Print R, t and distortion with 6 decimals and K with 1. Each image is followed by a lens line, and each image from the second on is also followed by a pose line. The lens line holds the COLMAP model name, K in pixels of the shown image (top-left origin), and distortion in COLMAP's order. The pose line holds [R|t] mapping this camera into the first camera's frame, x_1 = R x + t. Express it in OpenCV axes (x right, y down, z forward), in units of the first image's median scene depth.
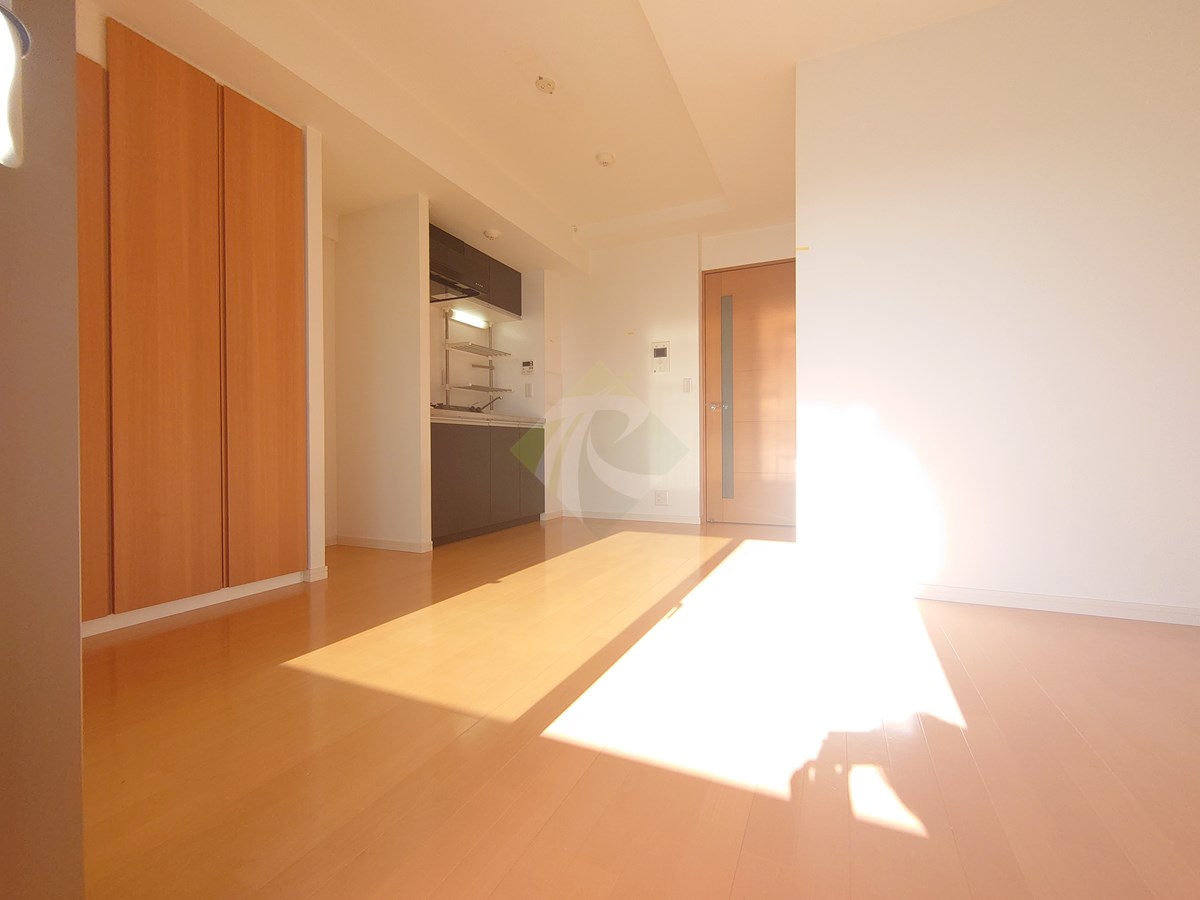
lens RADIAL K [[524.2, 0, 598.7], [0, 524.2, 448.1], [0, 0, 1]] dist [0.001655, -0.000713]
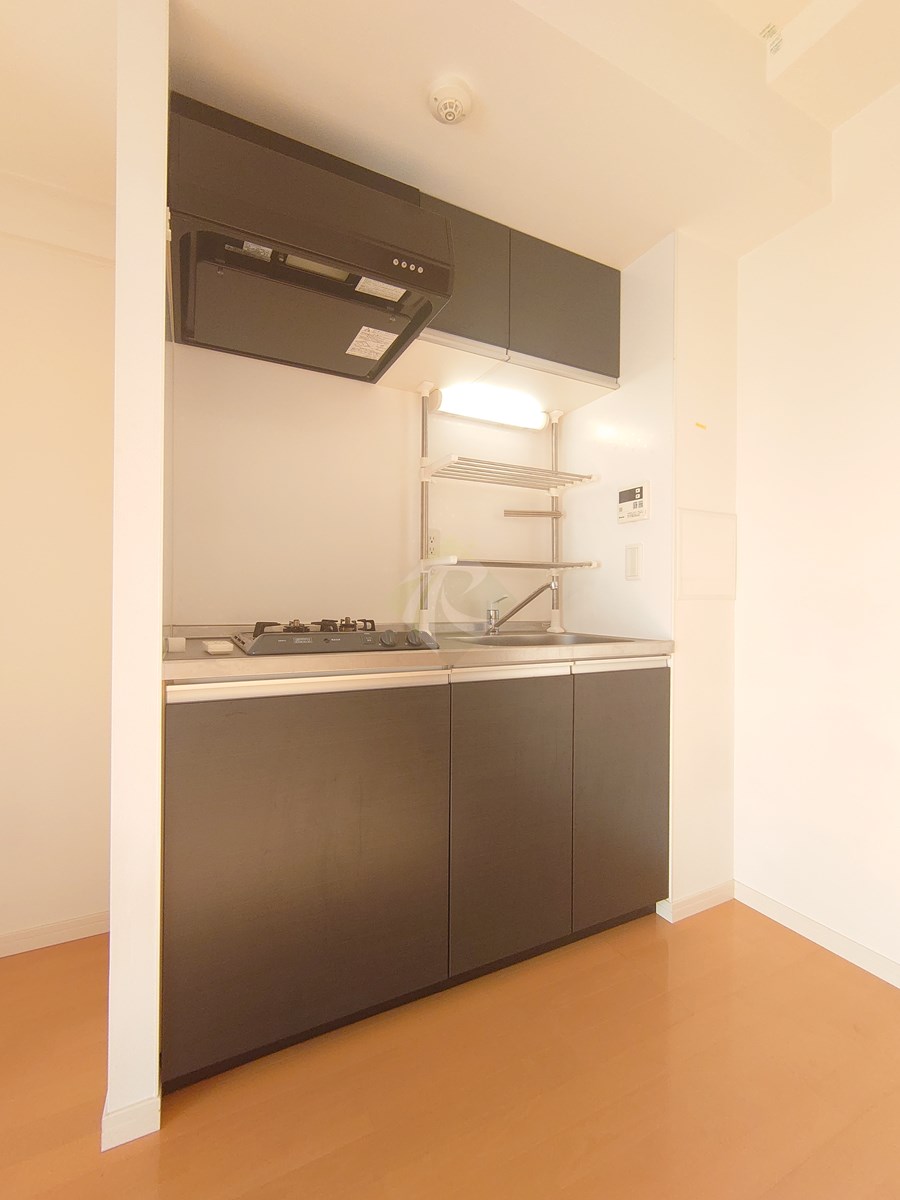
lens RADIAL K [[524.2, 0, 452.3], [0, 524.2, 601.6], [0, 0, 1]] dist [0.001655, -0.000713]
pose [[0.775131, 0.009602, -0.631727, 0.007925], [-0.012073, 0.999927, 0.000384, -0.079672], [0.631685, 0.007329, 0.775191, 0.610918]]
